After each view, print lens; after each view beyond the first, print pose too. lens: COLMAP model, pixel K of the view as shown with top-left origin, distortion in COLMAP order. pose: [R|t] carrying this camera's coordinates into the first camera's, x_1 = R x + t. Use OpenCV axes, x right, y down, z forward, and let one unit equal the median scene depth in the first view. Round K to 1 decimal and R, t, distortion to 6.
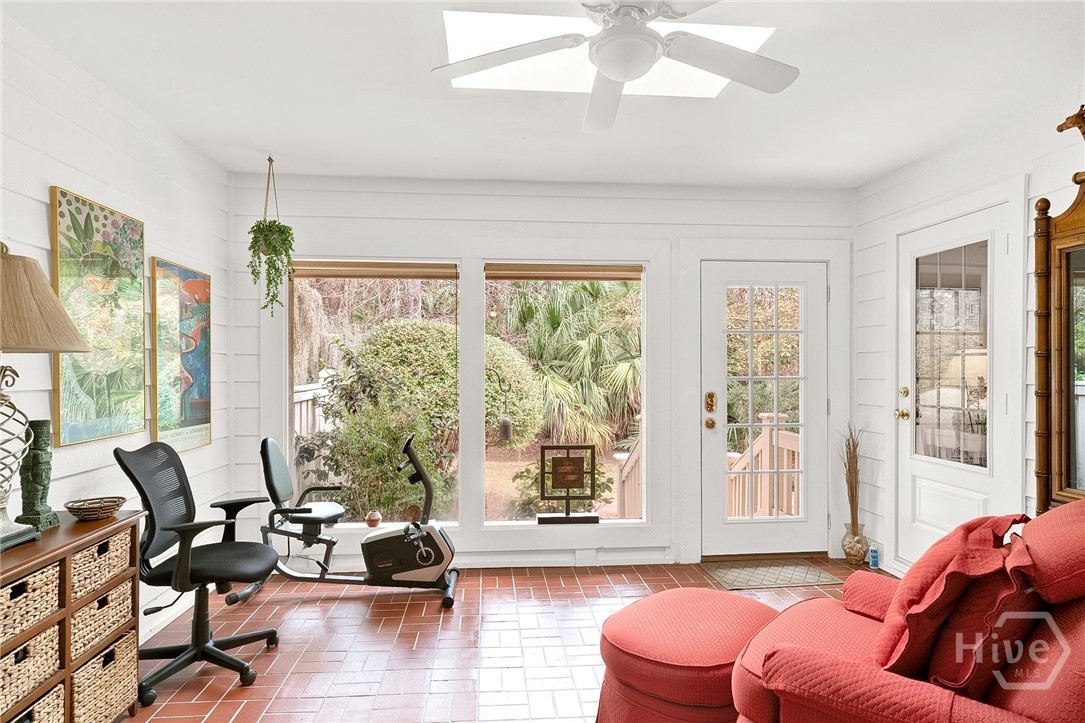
lens RADIAL K [[586.1, 0, 541.2], [0, 586.1, 366.5], [0, 0, 1]] dist [-0.002838, 0.000838]
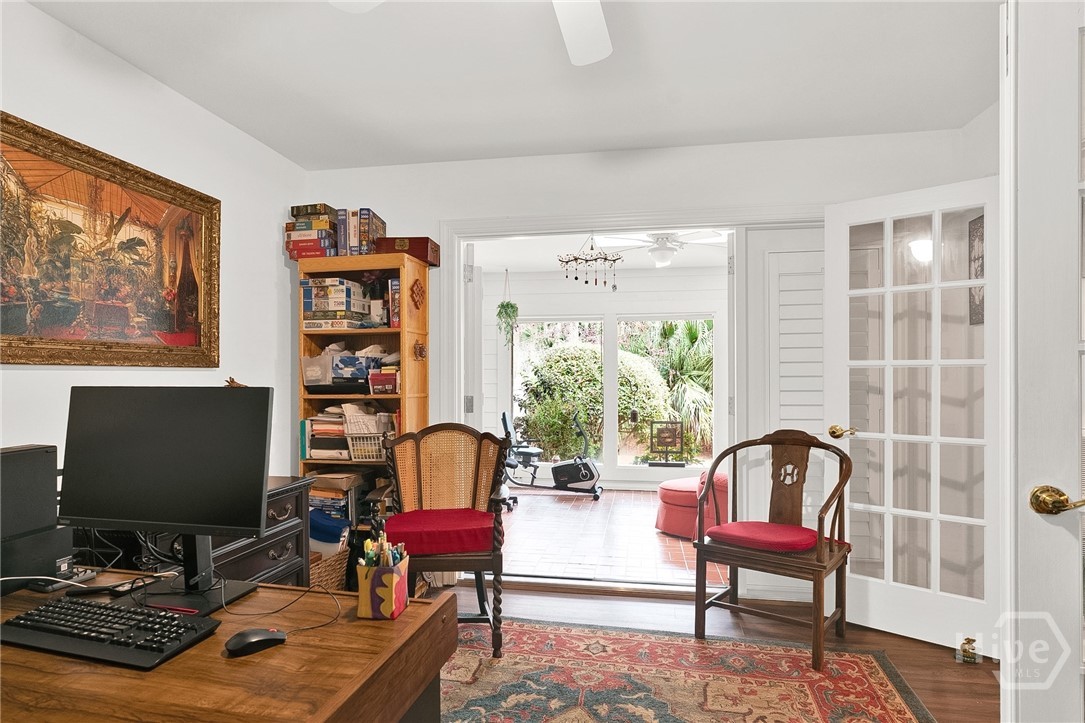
lens RADIAL K [[586.1, 0, 541.2], [0, 586.1, 366.5], [0, 0, 1]] dist [-0.002838, 0.000838]
pose [[0.965747, -0.006132, -0.259412, 0.130192], [0.001568, 0.999840, -0.017795, 0.004915], [0.259479, 0.016779, 0.965603, -0.708562]]
